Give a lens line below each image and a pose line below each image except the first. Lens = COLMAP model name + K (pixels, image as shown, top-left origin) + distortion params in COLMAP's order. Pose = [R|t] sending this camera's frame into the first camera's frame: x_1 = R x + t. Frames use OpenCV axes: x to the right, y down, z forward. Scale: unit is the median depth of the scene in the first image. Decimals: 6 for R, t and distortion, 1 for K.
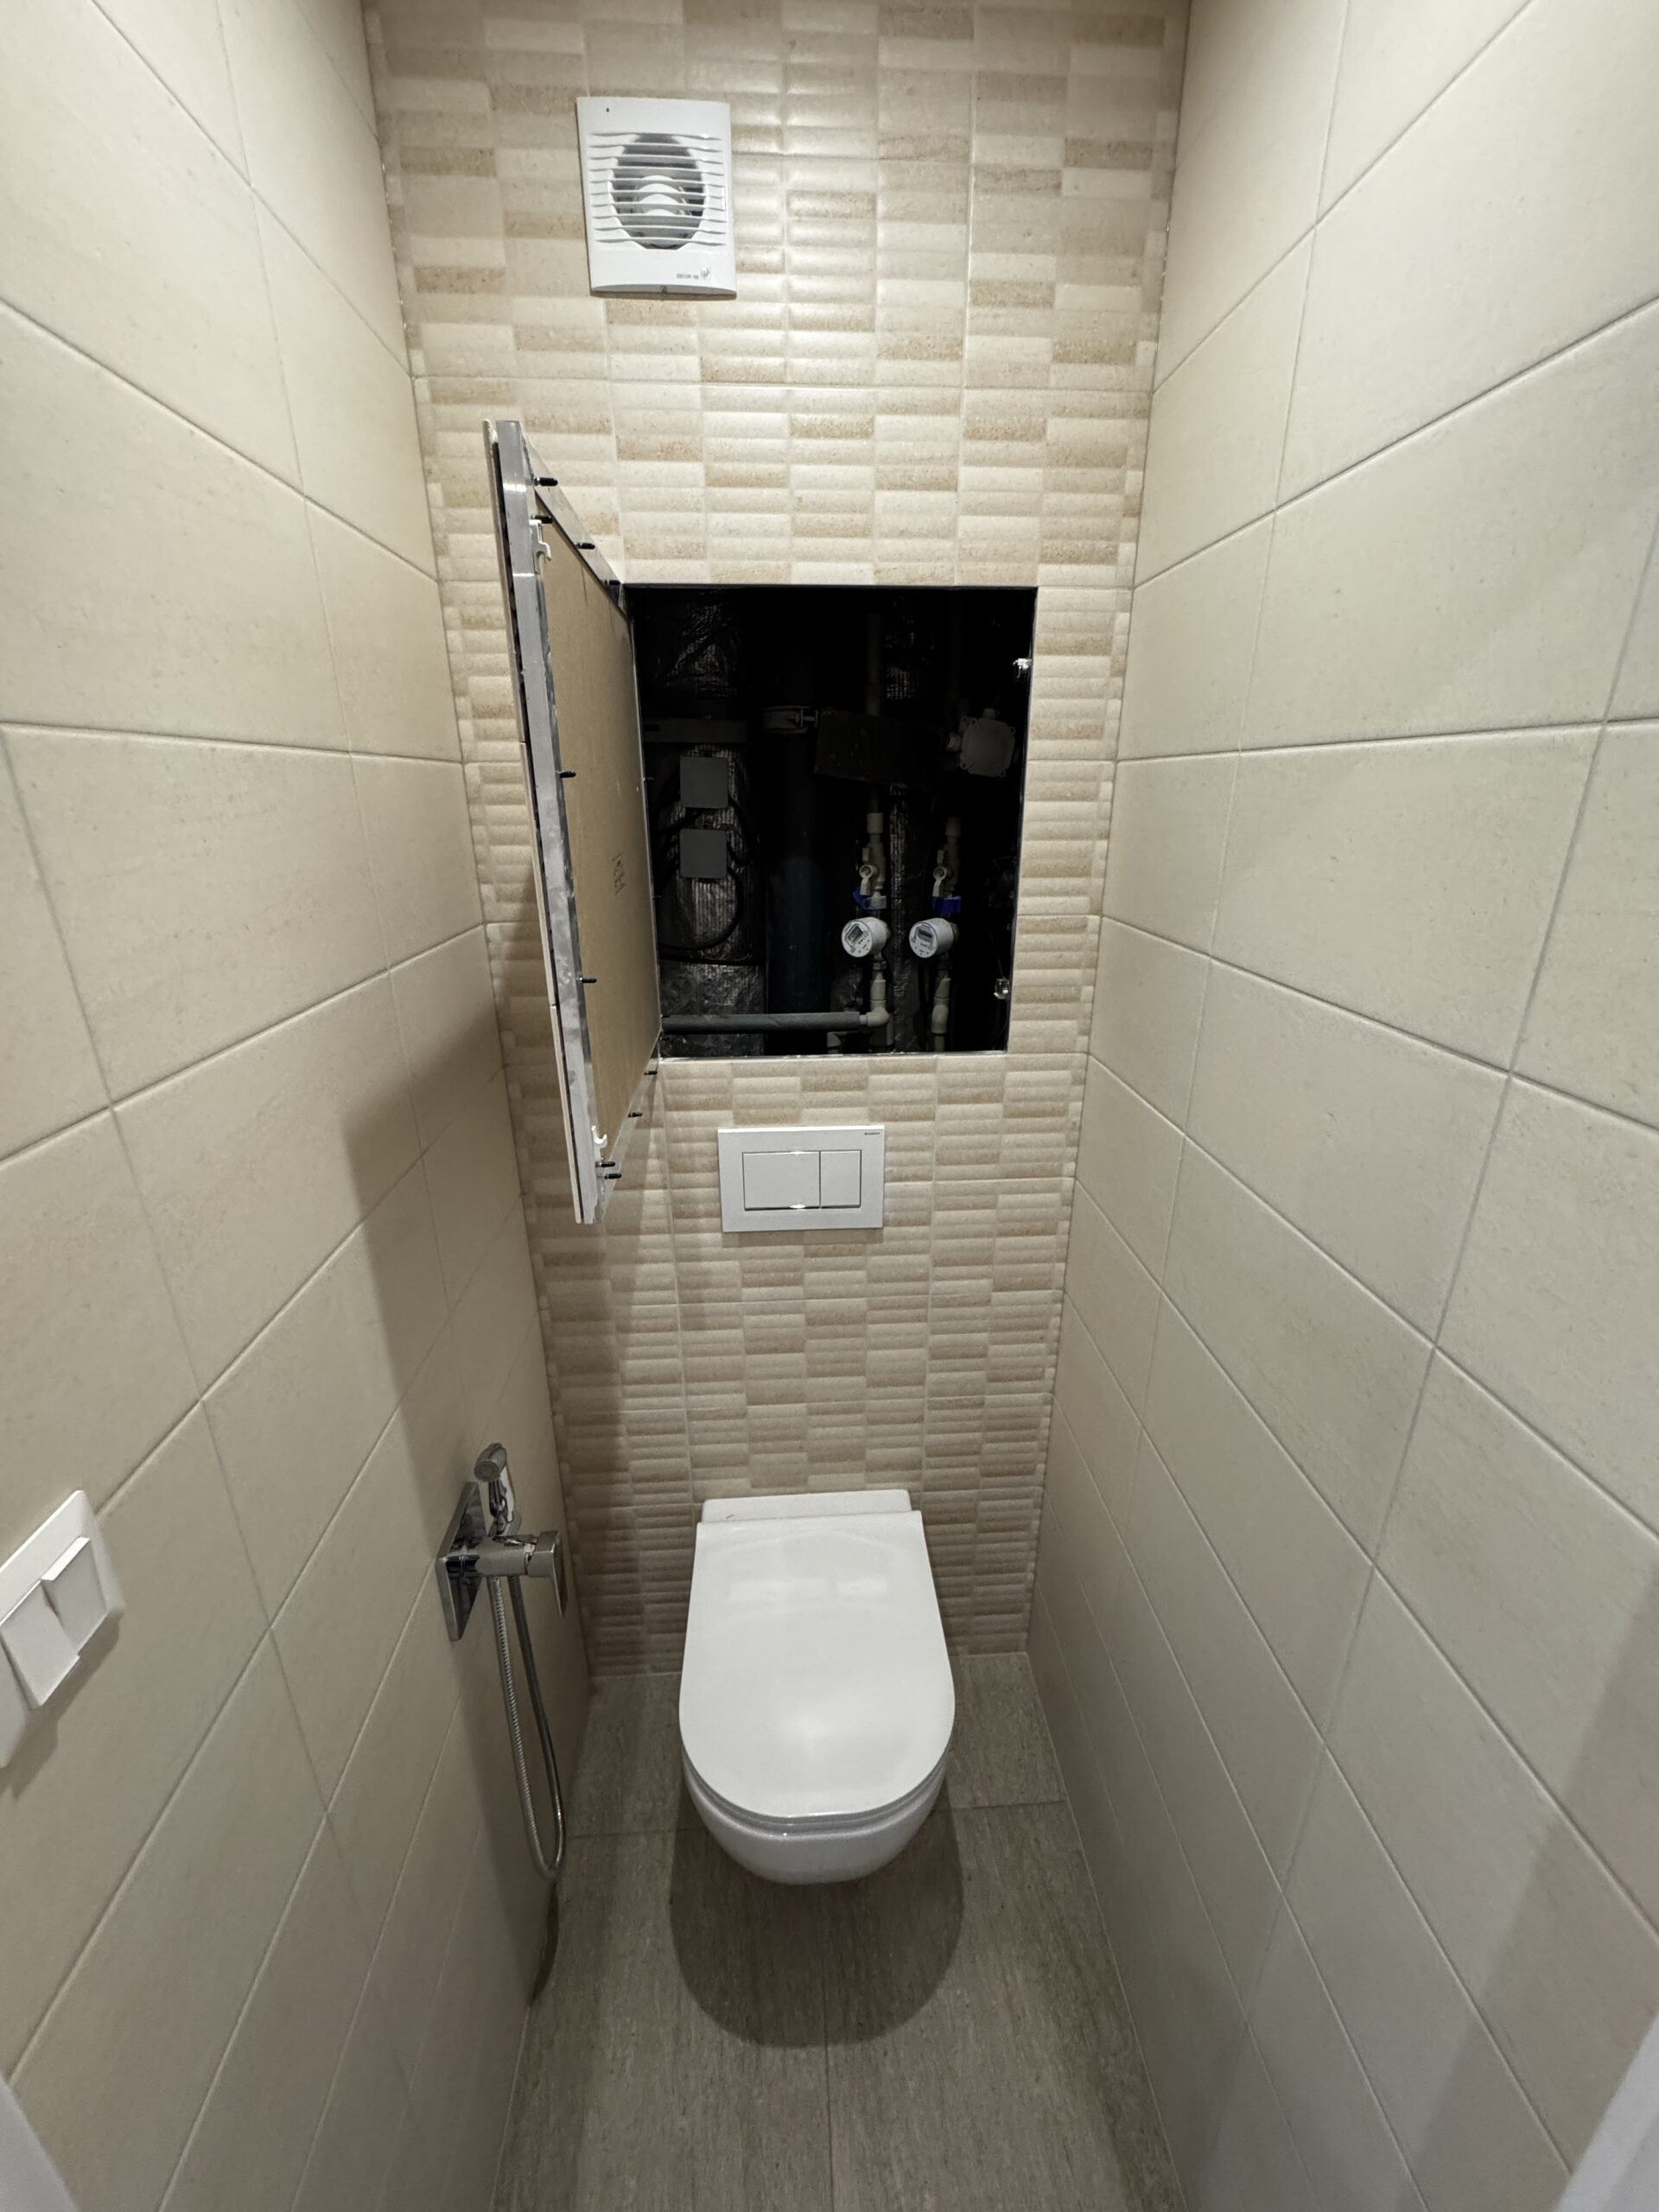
lens RADIAL K [[880.7, 0, 832.8], [0, 880.7, 1104.8], [0, 0, 1]] dist [-0.002228, 0.000202]
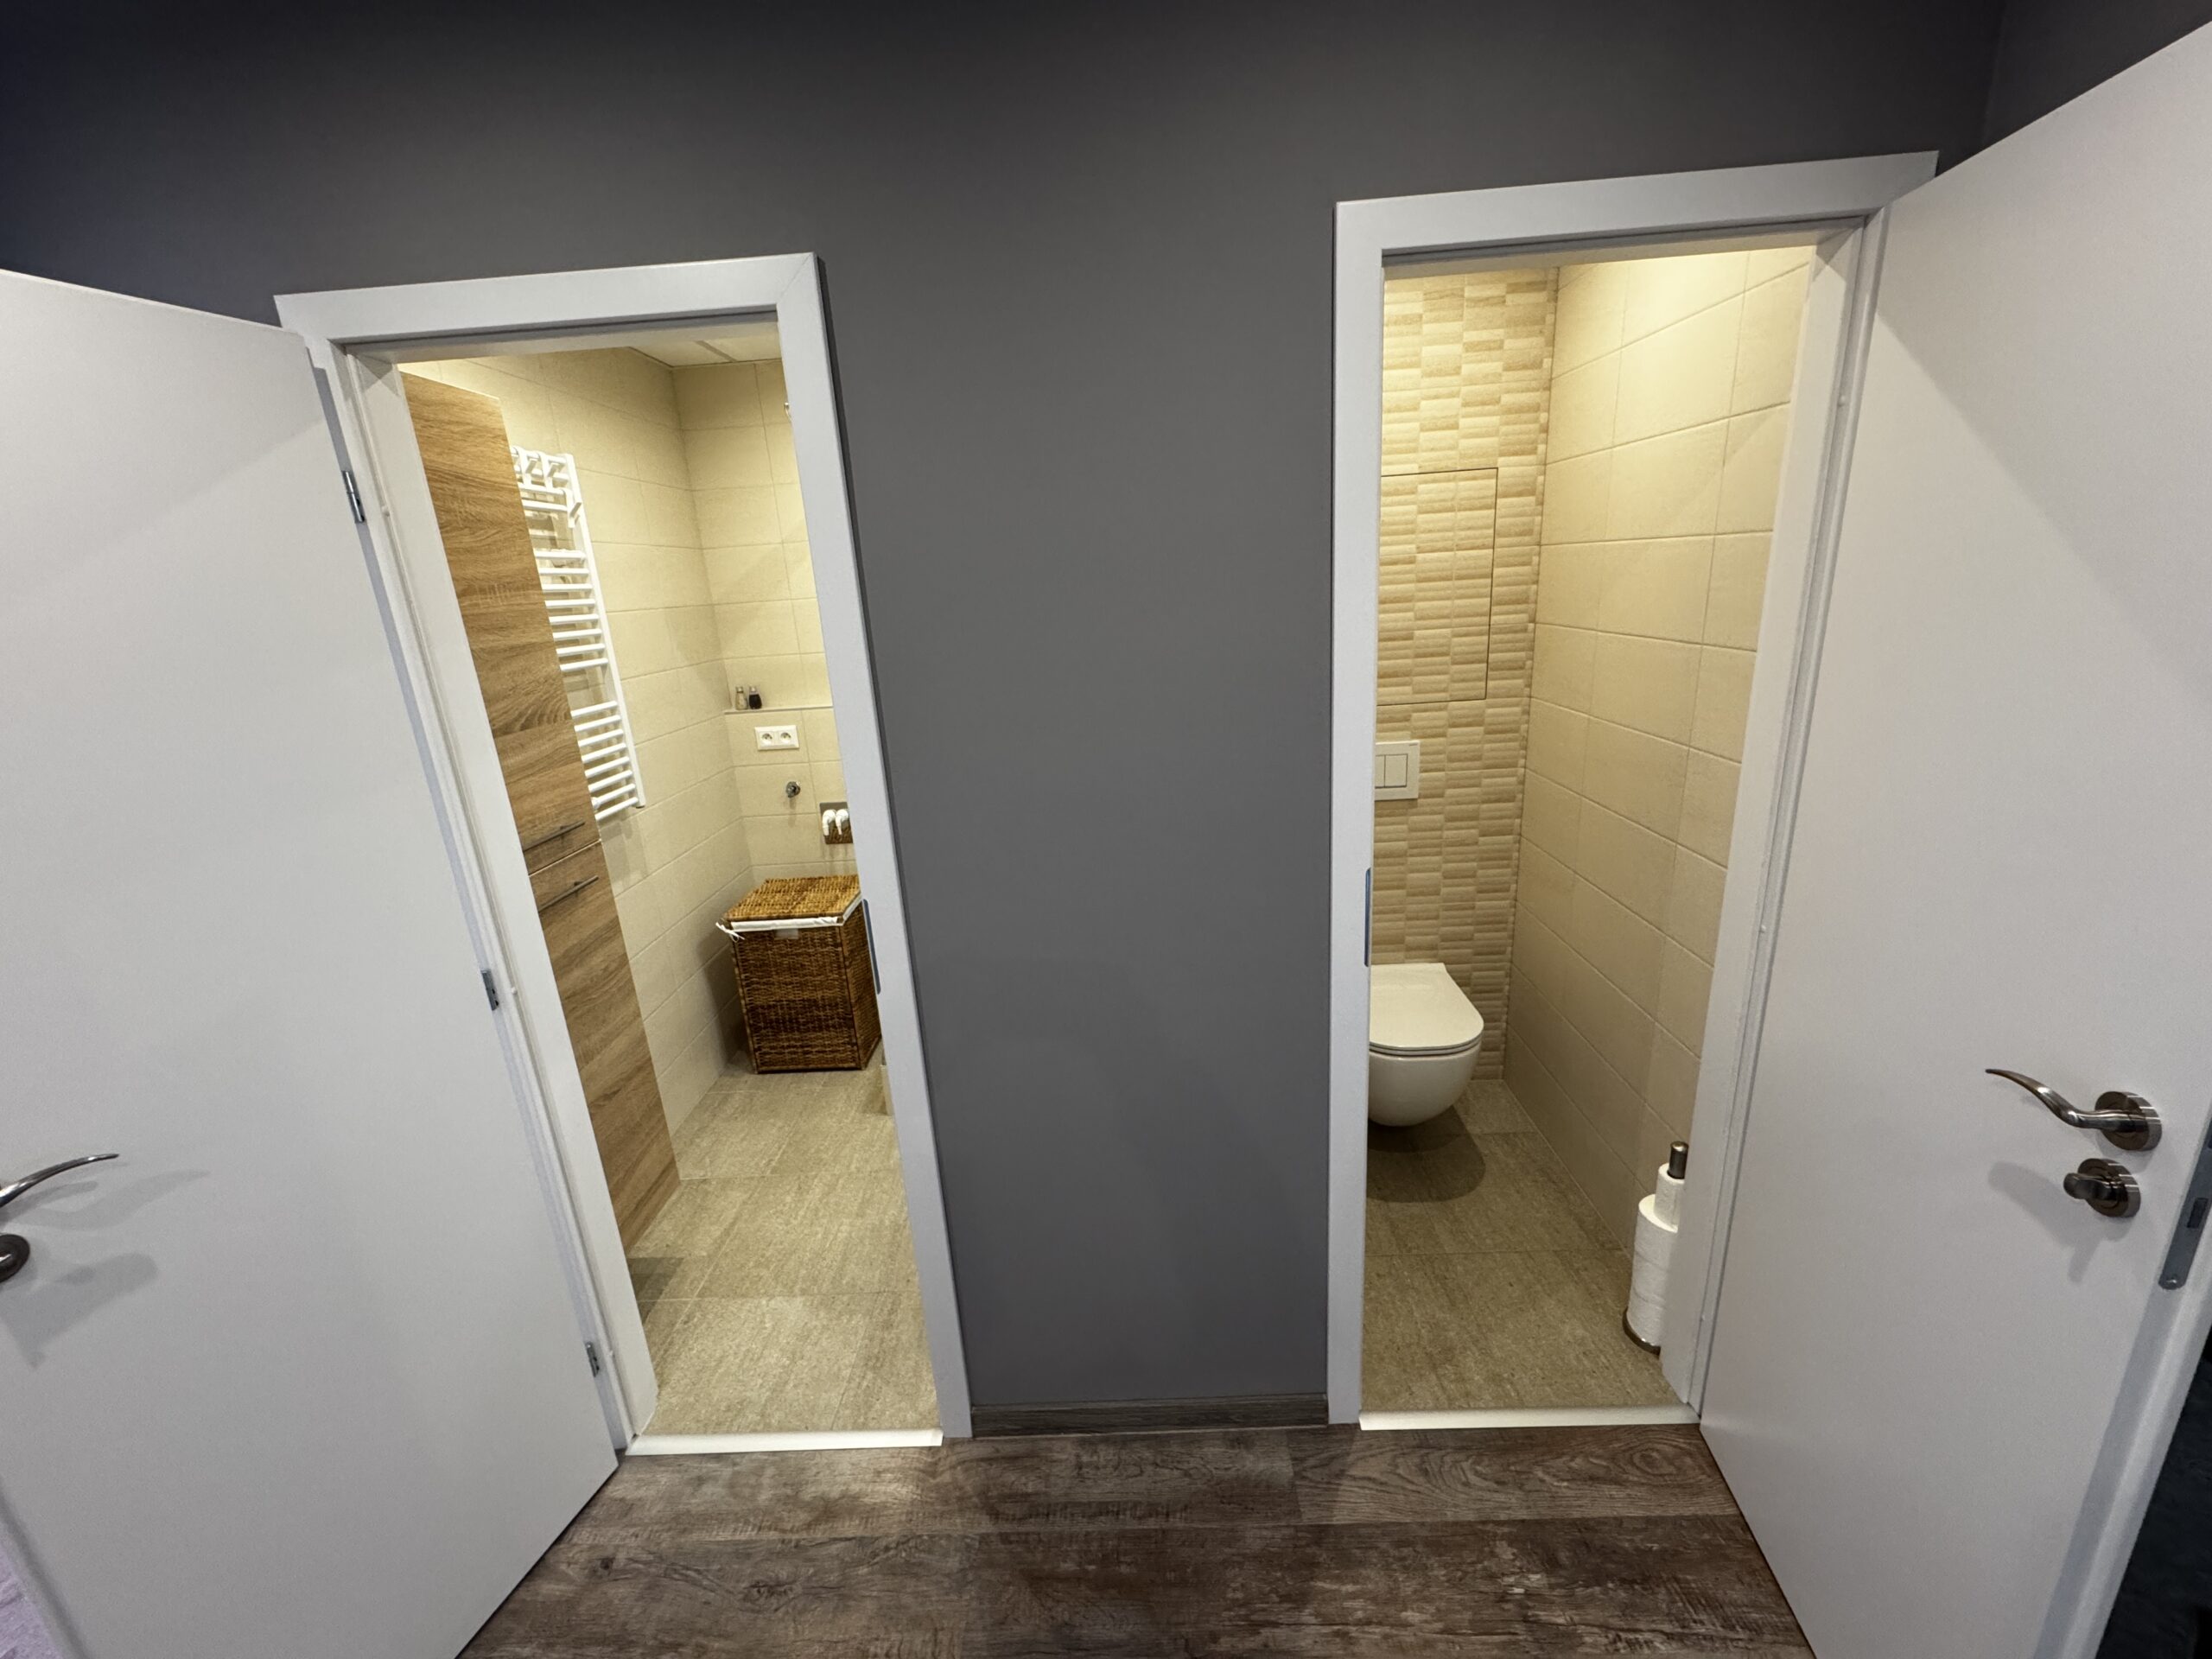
lens RADIAL K [[880.7, 0, 1106.1], [0, 880.7, 826.3], [0, 0, 1]] dist [-0.002228, 0.000202]
pose [[0.993366, -0.031740, -0.110533, -0.465848], [0.024830, 0.997683, -0.063340, 0.355166], [0.112287, 0.060175, 0.991852, -1.076682]]
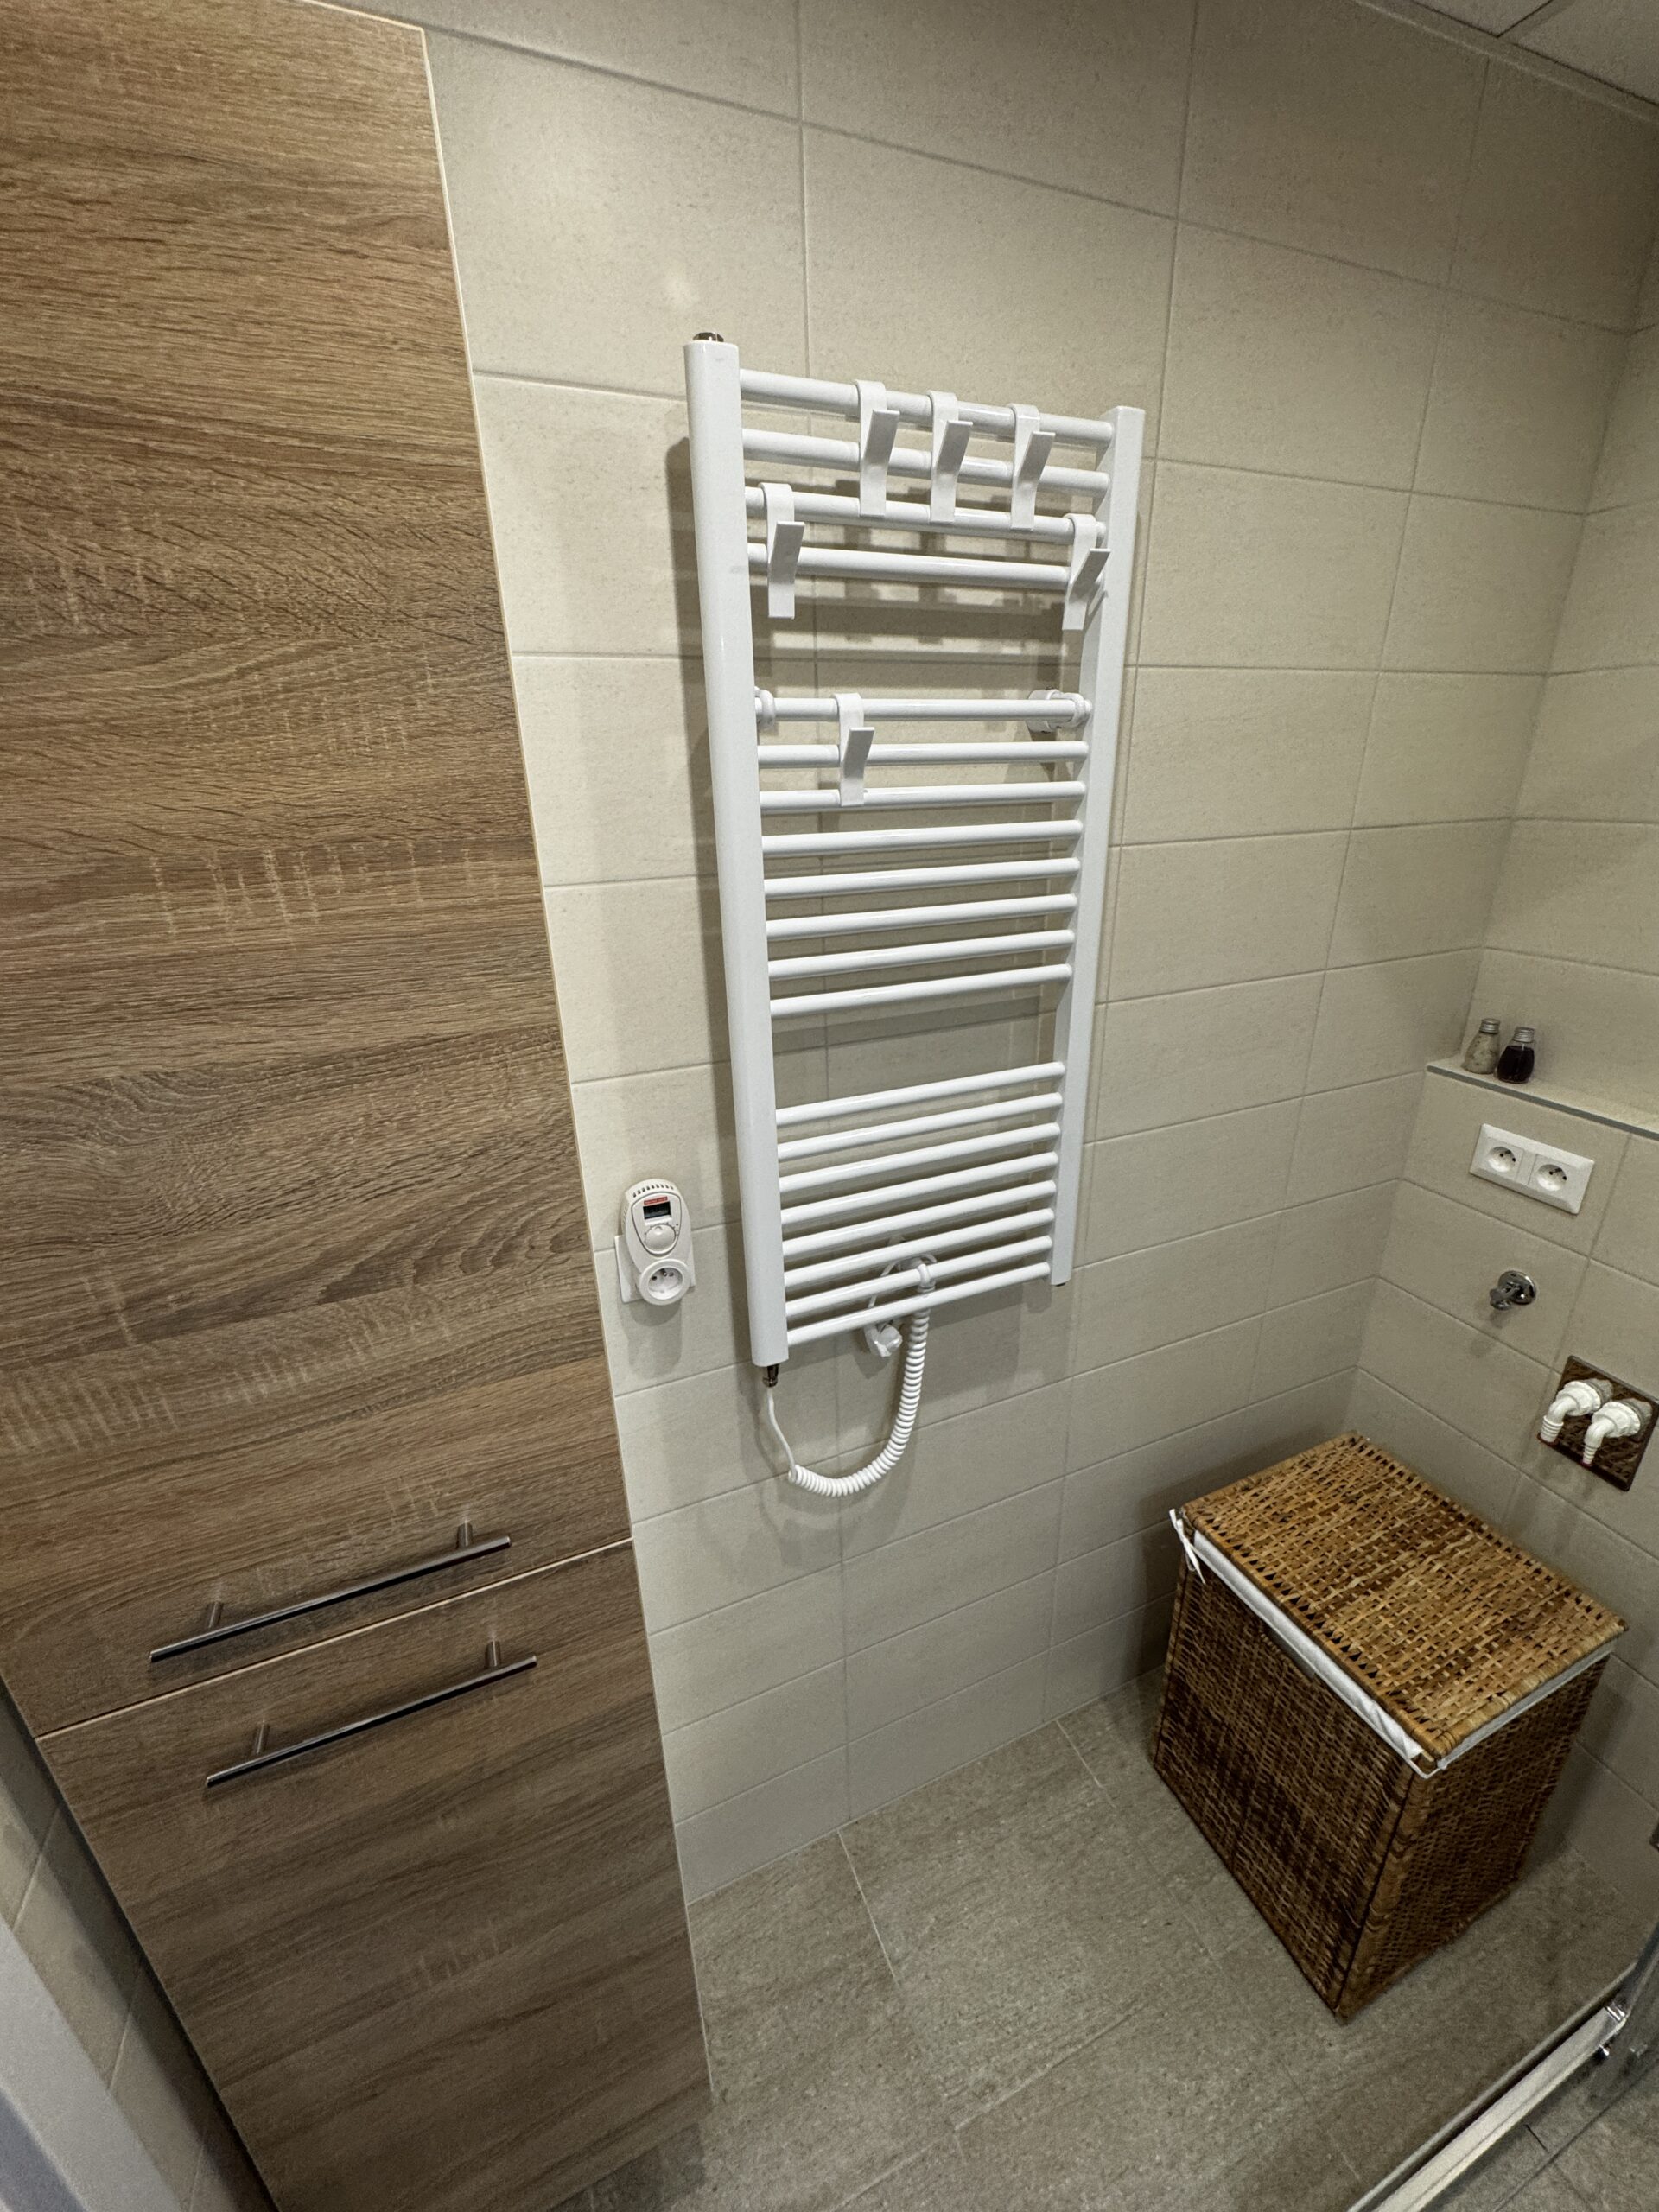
lens RADIAL K [[880.7, 0, 834.5], [0, 880.7, 1109.1], [0, 0, 1]] dist [-0.002228, 0.000202]
pose [[0.319952, 0.338733, -0.884811, -1.139341], [-0.292878, 0.923522, 0.247647, -0.237829], [0.901029, 0.179907, 0.394691, 0.350222]]
